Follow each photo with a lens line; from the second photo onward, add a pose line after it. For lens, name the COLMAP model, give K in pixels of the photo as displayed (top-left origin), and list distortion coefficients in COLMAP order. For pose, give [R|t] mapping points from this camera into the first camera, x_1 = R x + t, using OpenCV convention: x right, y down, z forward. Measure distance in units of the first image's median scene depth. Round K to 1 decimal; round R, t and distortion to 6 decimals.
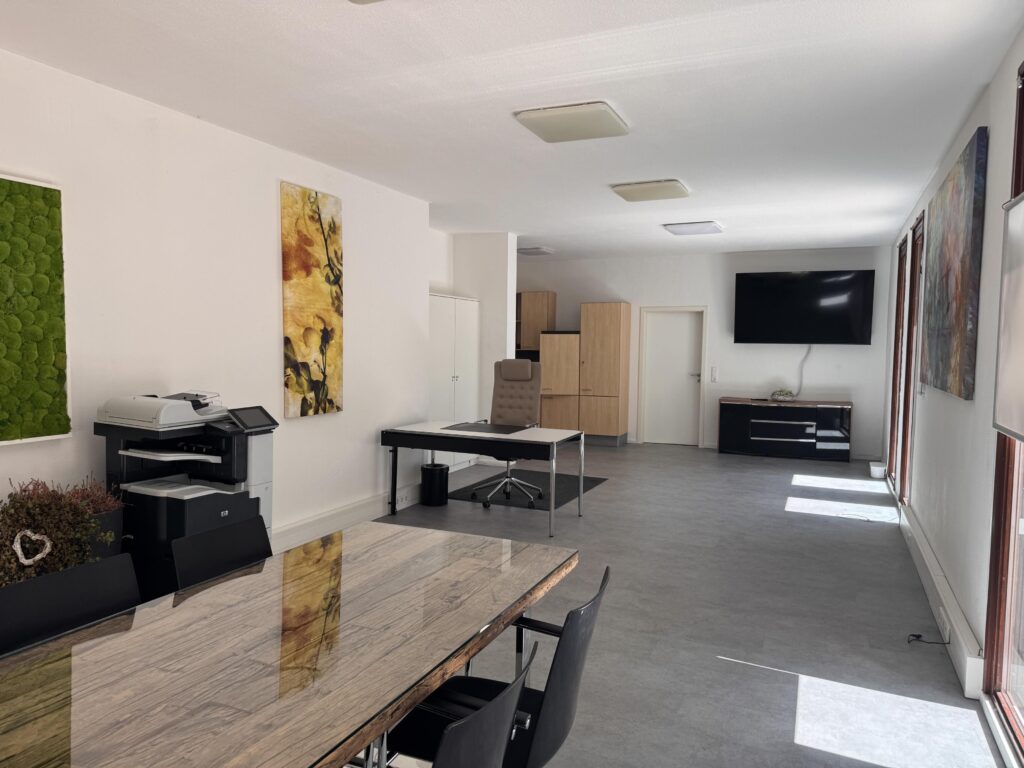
lens RADIAL K [[704.9, 0, 512.0], [0, 704.9, 384.0], [0, 0, 1]] dist [0.127149, -0.226489]
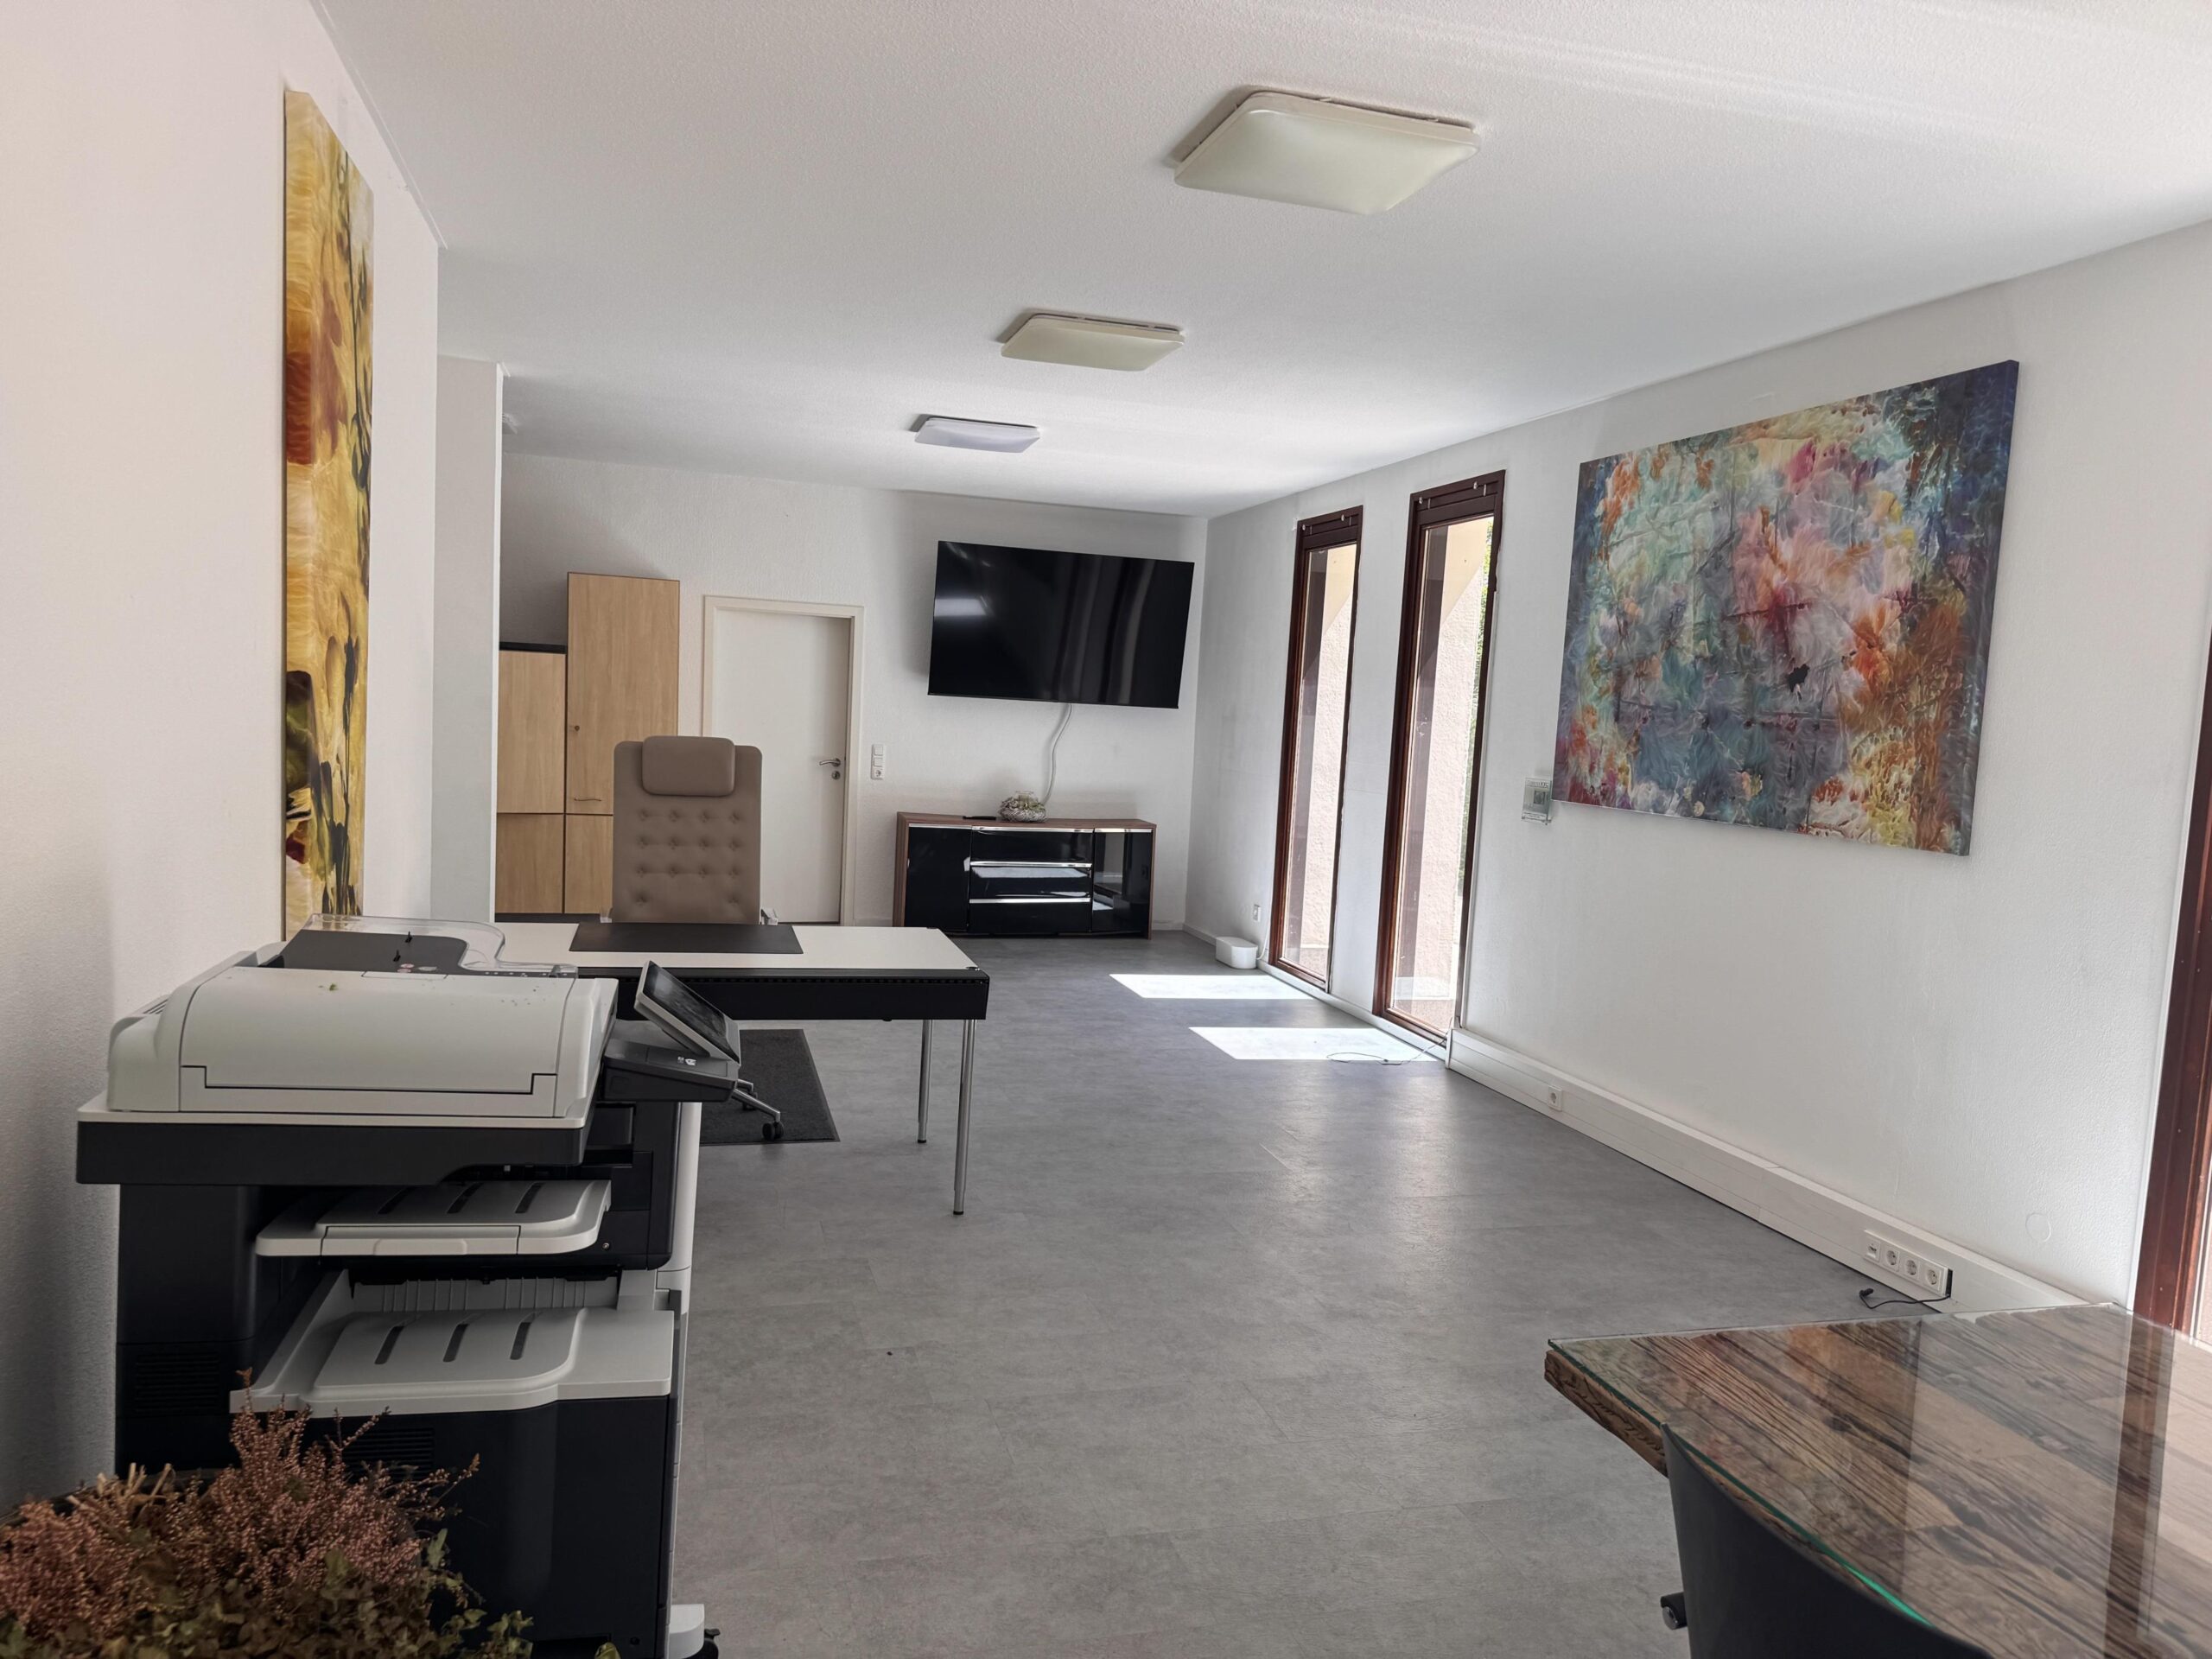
lens RADIAL K [[1522.7, 0, 1106.0], [0, 1522.7, 829.5], [0, 0, 1]] dist [0.127149, -0.226489]
pose [[0.772245, -0.025124, 0.634828, -0.425857], [-0.006087, 0.998879, 0.046936, -0.033907], [-0.635296, -0.040110, 0.771227, 0.329565]]
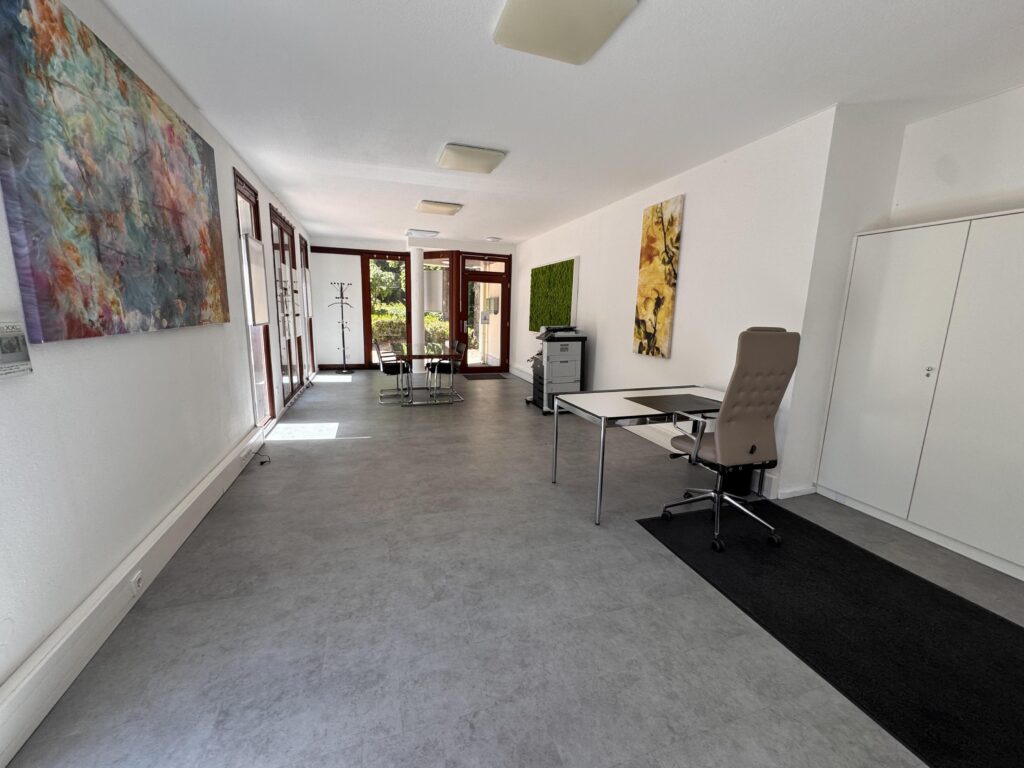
lens RADIAL K [[409.2, 0, 512.0], [0, 409.2, 384.0], [0, 0, 1]] dist [-0.013876, 0.000365]
pose [[-0.740306, 0.086471, -0.666685, 0.527622], [-0.074535, 0.975022, 0.209229, -0.057792], [0.668125, 0.204584, -0.715370, 1.435974]]
